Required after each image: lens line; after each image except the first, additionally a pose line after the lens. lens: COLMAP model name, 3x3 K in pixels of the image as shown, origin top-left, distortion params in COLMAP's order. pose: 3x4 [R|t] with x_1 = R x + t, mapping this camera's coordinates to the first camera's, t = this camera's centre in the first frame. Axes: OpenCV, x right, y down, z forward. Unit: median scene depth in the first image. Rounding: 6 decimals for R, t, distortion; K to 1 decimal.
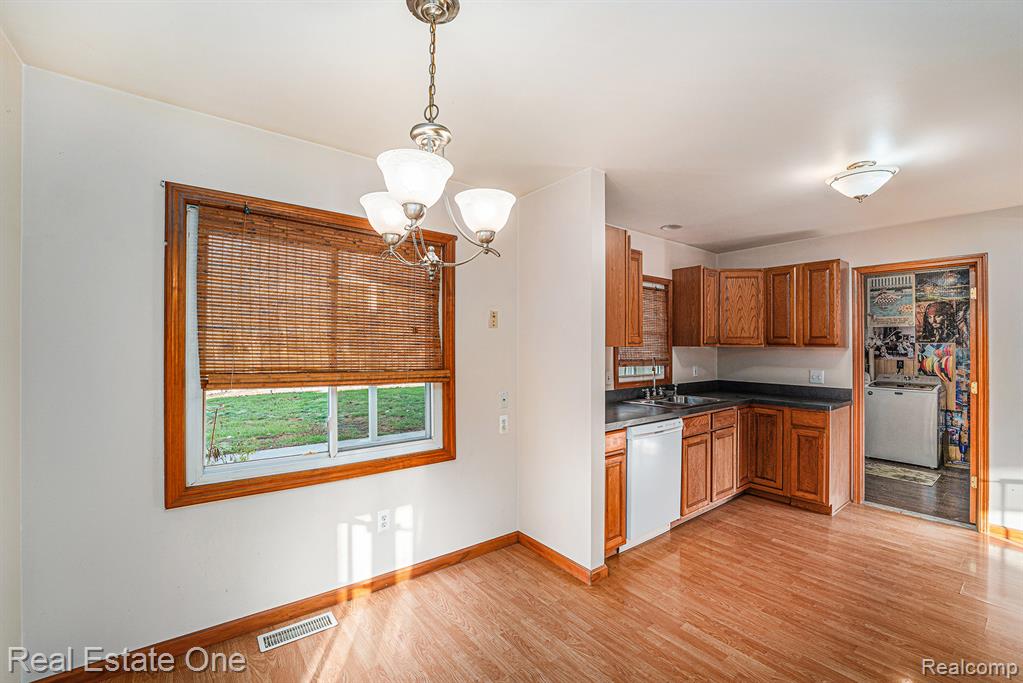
lens RADIAL K [[420.3, 0, 517.1], [0, 420.3, 347.5], [0, 0, 1]] dist [-0.021342, 0.000251]
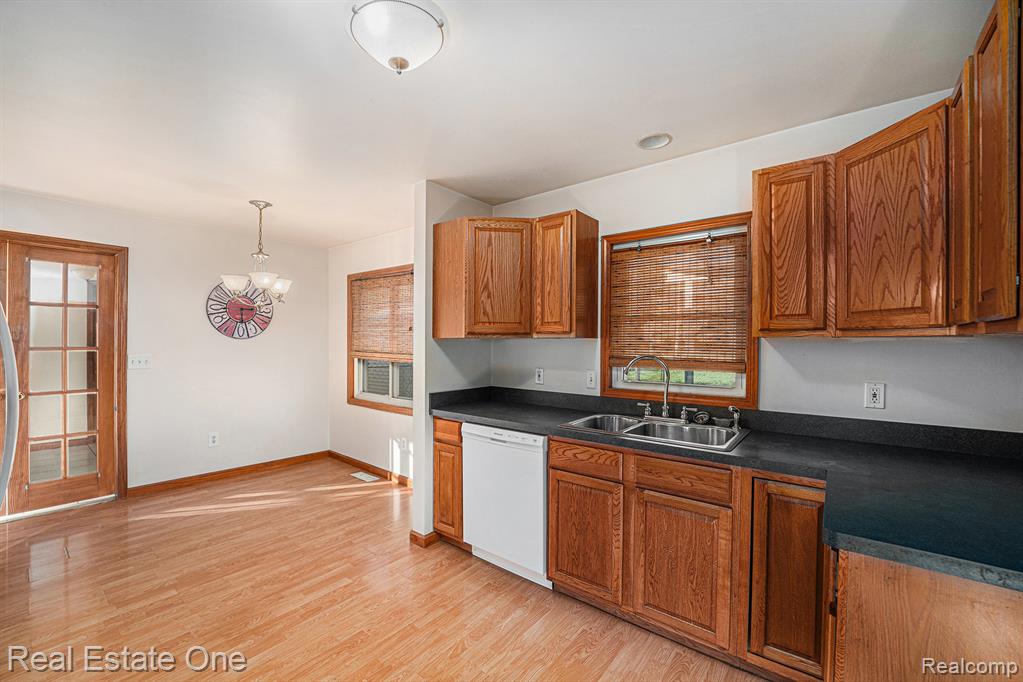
lens RADIAL K [[420.3, 0, 490.4], [0, 420.3, 339.1], [0, 0, 1]] dist [-0.021342, 0.000251]
pose [[0.217427, -0.008599, -0.976039, 0.942809], [-0.005214, 0.999937, -0.009971, 0.007861], [0.976063, 0.007257, 0.217369, 0.657259]]
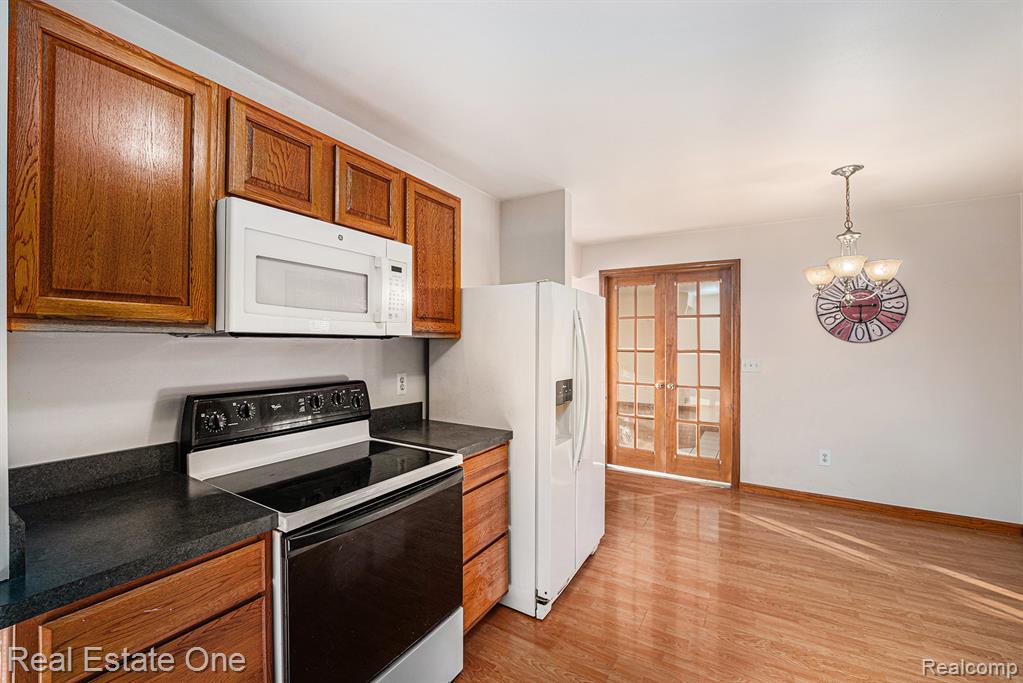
lens RADIAL K [[420.3, 0, 511.9], [0, 420.3, 341.3], [0, 0, 1]] dist [-0.021342, 0.000251]
pose [[-0.927435, -0.008434, -0.373889, 0.734373], [-0.006933, 0.999962, -0.005358, 0.006250], [0.373919, -0.002376, -0.927458, 0.809004]]
